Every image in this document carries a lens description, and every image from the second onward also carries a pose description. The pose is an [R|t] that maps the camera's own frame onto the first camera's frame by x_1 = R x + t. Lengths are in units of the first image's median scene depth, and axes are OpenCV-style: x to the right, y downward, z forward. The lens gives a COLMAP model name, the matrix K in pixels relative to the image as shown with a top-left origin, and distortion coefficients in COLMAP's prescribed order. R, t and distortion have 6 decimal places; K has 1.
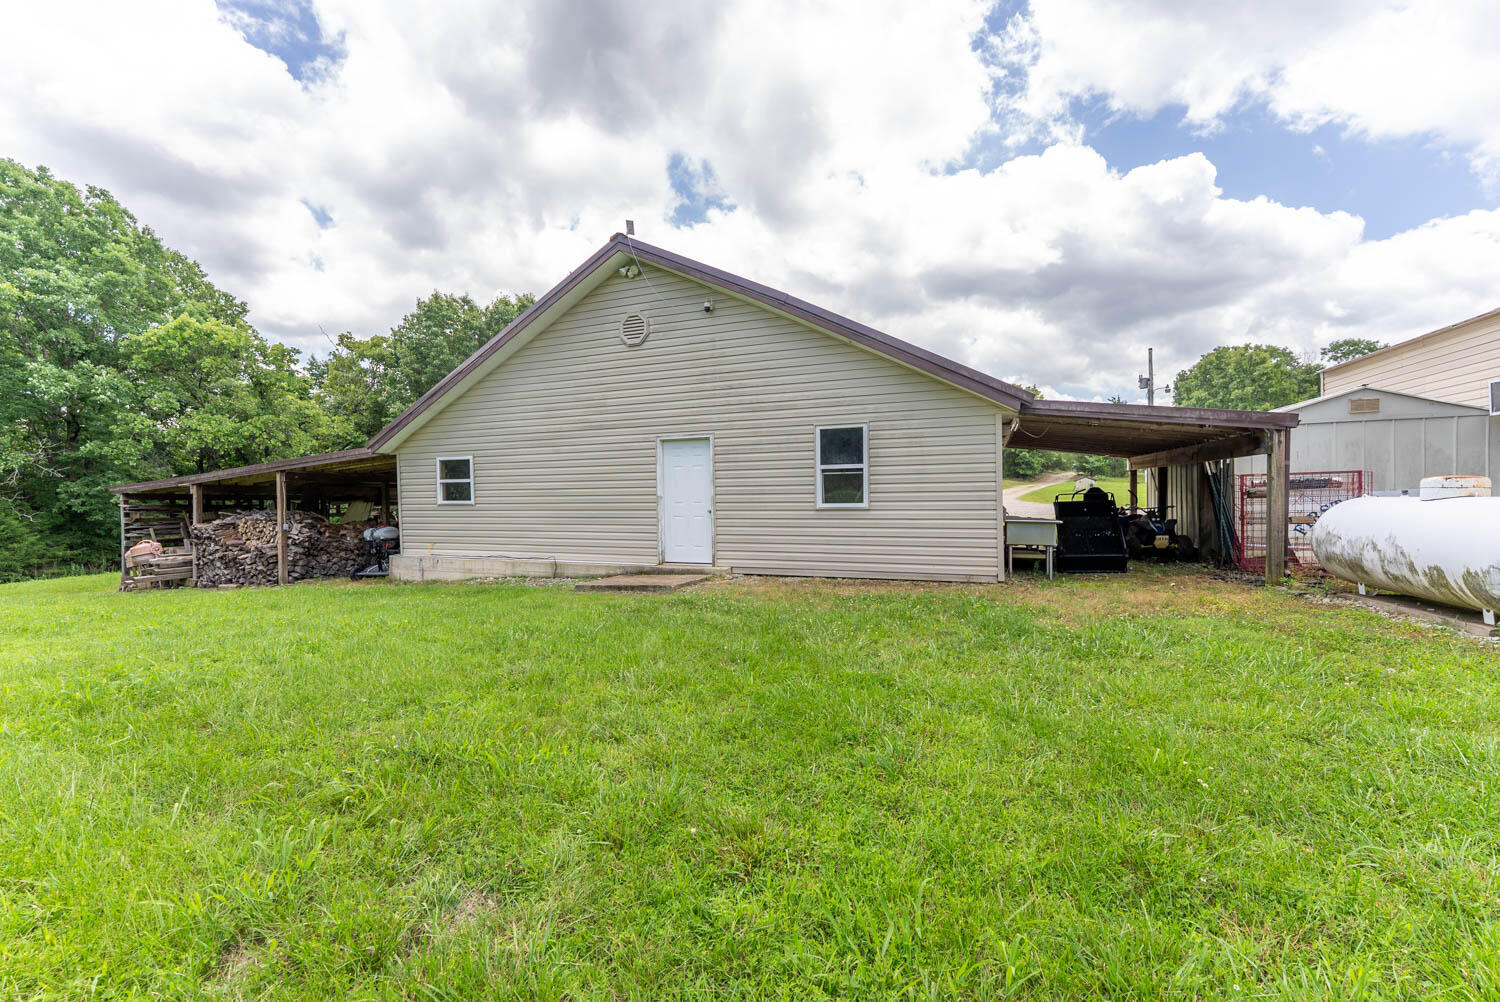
lens RADIAL K [[599.3, 0, 750.0], [0, 599.3, 501.0], [0, 0, 1]] dist [-0.000968, 0.000067]
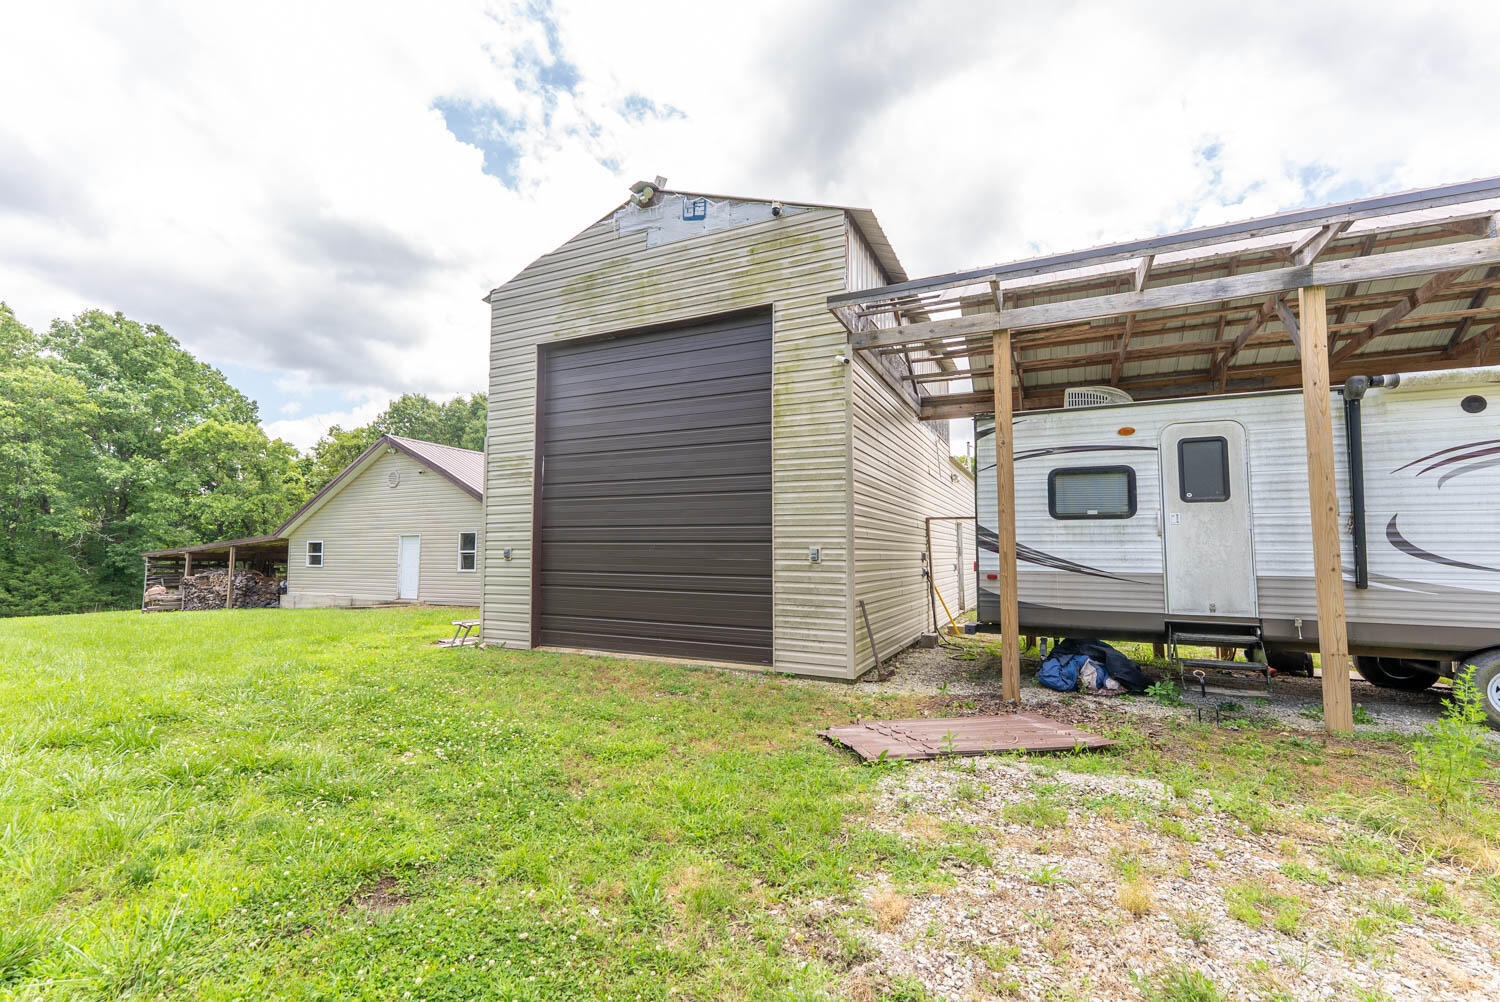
lens RADIAL K [[644.4, 0, 750.0], [0, 644.4, 501.0], [0, 0, 1]] dist [-0.000797, -0.000322]
pose [[0.997526, 0.007393, -0.069904, 0.433918], [-0.014260, 0.995060, -0.098248, -0.008949], [0.068832, 0.099002, 0.992704, -0.393311]]
